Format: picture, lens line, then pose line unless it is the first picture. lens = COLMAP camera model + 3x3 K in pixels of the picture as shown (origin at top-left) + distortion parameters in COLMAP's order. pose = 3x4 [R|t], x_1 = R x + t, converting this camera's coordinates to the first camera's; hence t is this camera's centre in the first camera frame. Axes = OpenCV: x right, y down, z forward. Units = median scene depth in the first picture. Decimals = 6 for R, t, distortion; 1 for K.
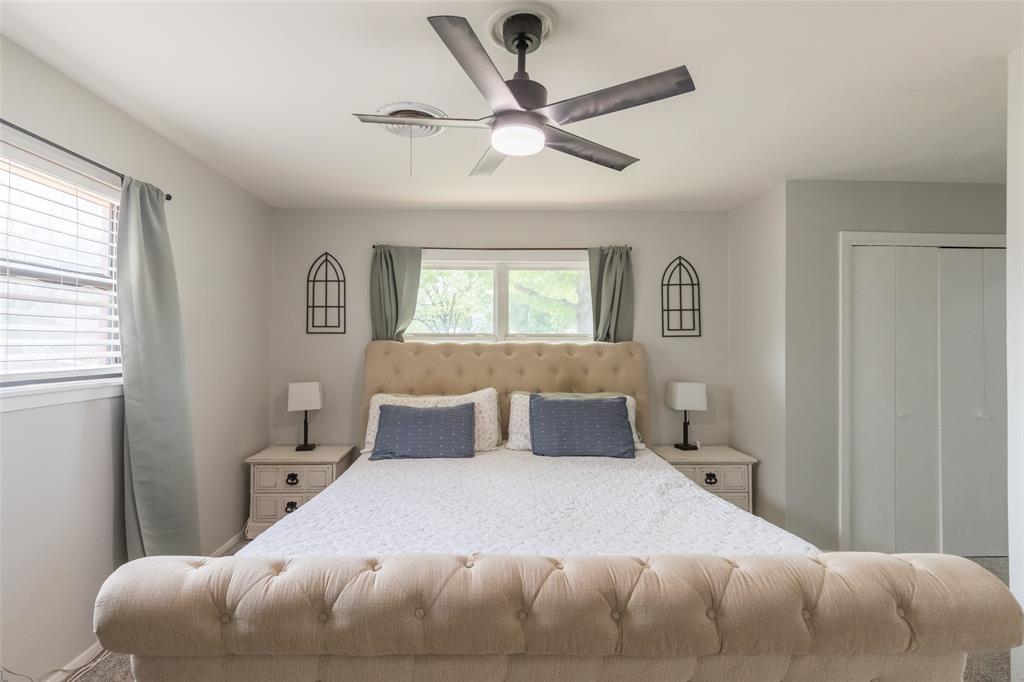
lens RADIAL K [[471.4, 0, 506.6], [0, 471.4, 341.1], [0, 0, 1]] dist [0.012219, 0.001451]
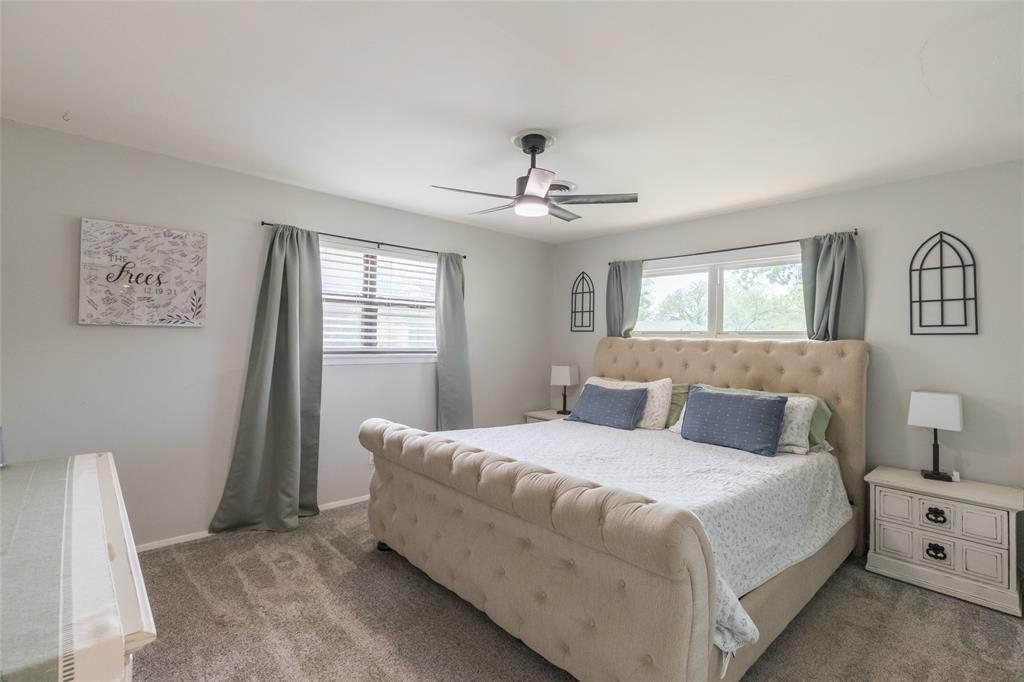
lens RADIAL K [[471.4, 0, 516.8], [0, 471.4, 334.1], [0, 0, 1]] dist [0.012219, 0.001451]
pose [[0.672597, 0.002099, -0.740006, 0.491217], [-0.012591, 0.999884, -0.008608, 0.005317], [0.739902, 0.015107, 0.672545, -0.045035]]
